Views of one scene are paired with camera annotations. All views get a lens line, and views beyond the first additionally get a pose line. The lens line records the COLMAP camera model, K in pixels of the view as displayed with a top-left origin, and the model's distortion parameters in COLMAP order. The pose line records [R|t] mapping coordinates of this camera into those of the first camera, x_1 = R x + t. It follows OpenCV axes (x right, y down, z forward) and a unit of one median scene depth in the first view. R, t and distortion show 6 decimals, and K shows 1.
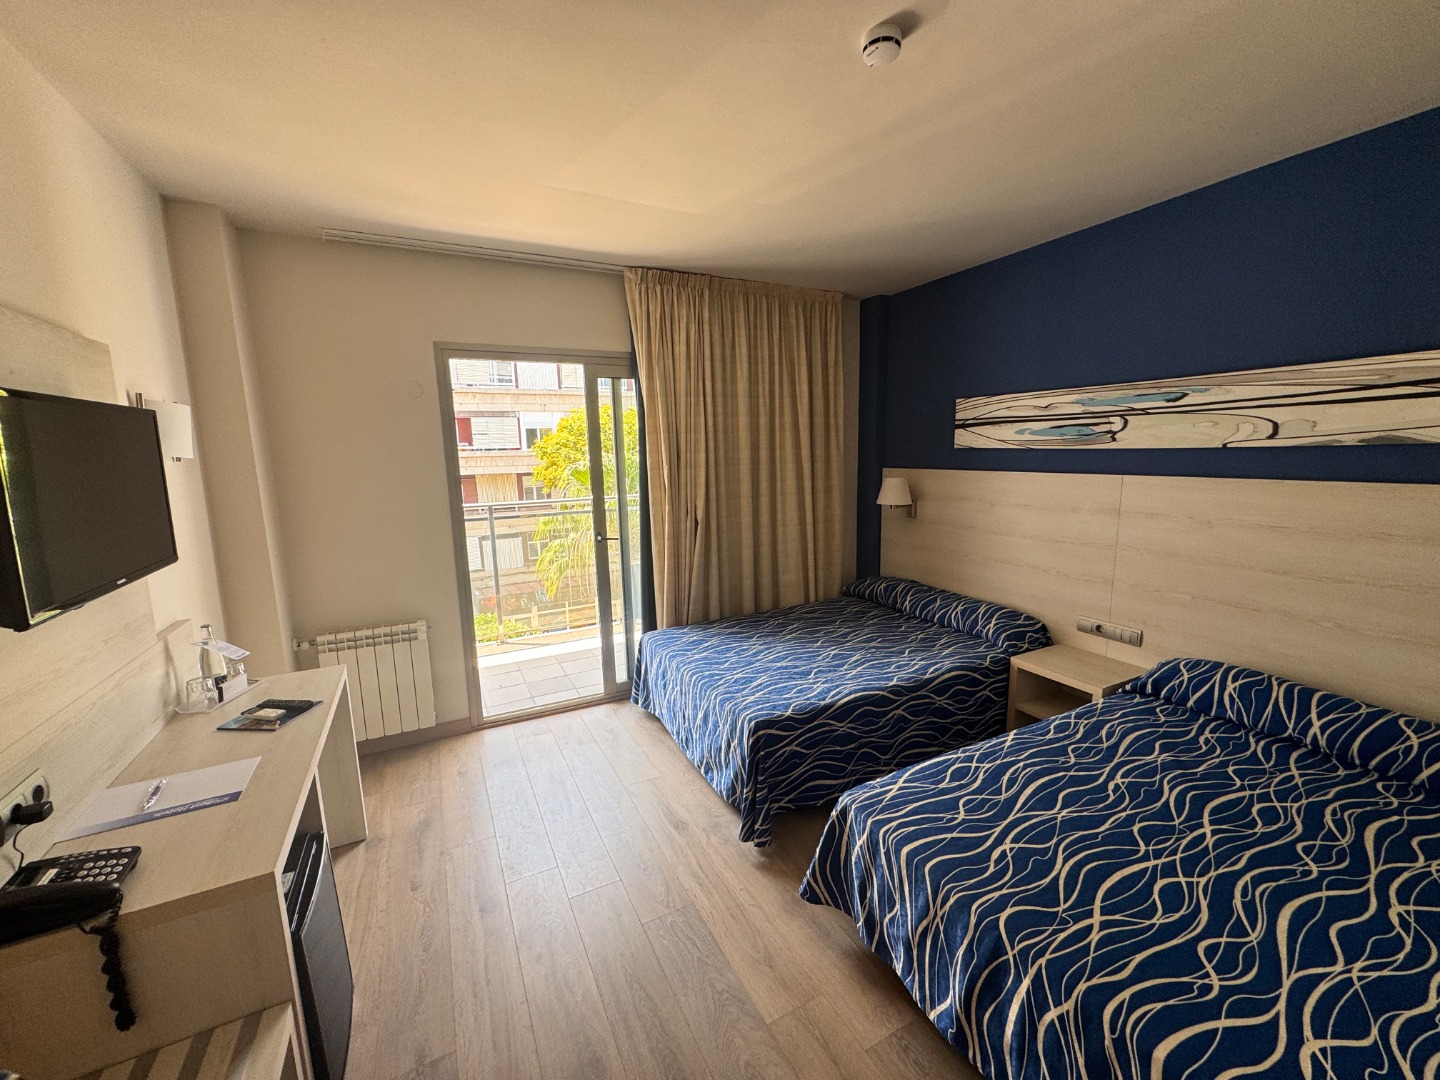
lens RADIAL K [[571.8, 0, 725.0], [0, 571.8, 534.7], [0, 0, 1]] dist [-0.003704, -0.000251]
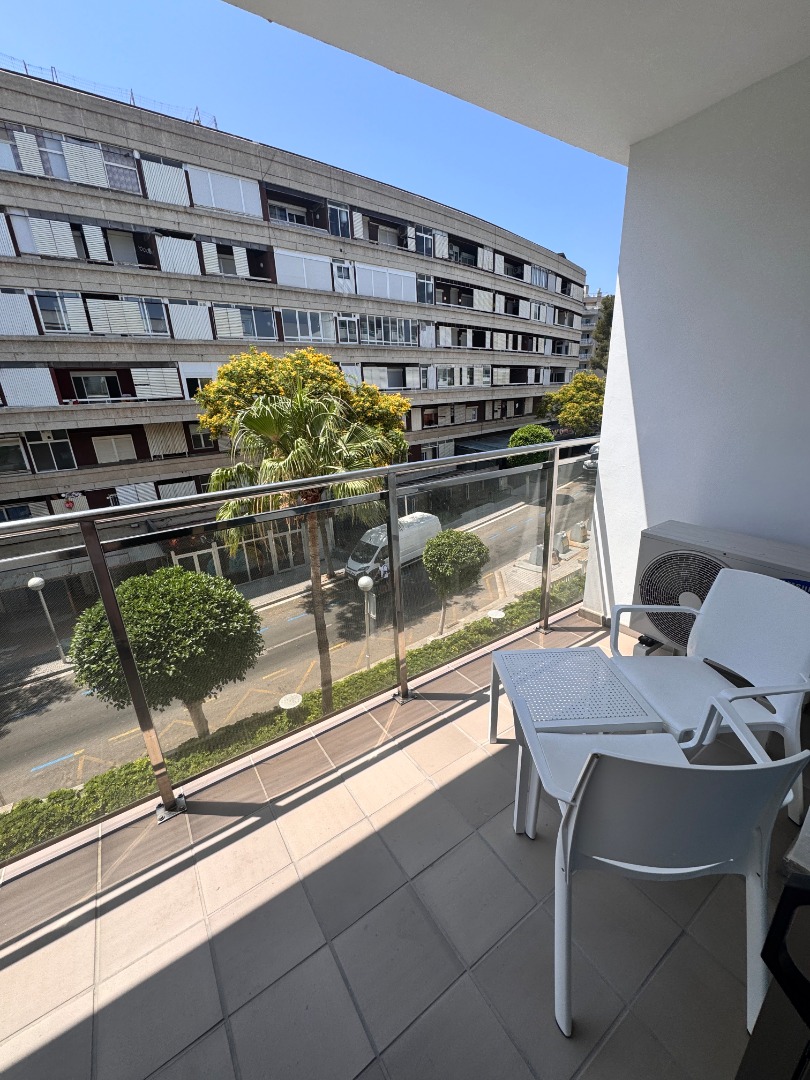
lens RADIAL K [[428.9, 0, 408.4], [0, 428.9, 540.3], [0, 0, 1]] dist [-0.003704, -0.000251]
pose [[0.992640, -0.057731, 0.106455, -0.039552], [0.038364, 0.983690, 0.175734, -0.012848], [-0.114864, -0.170357, 0.978665, 0.119544]]
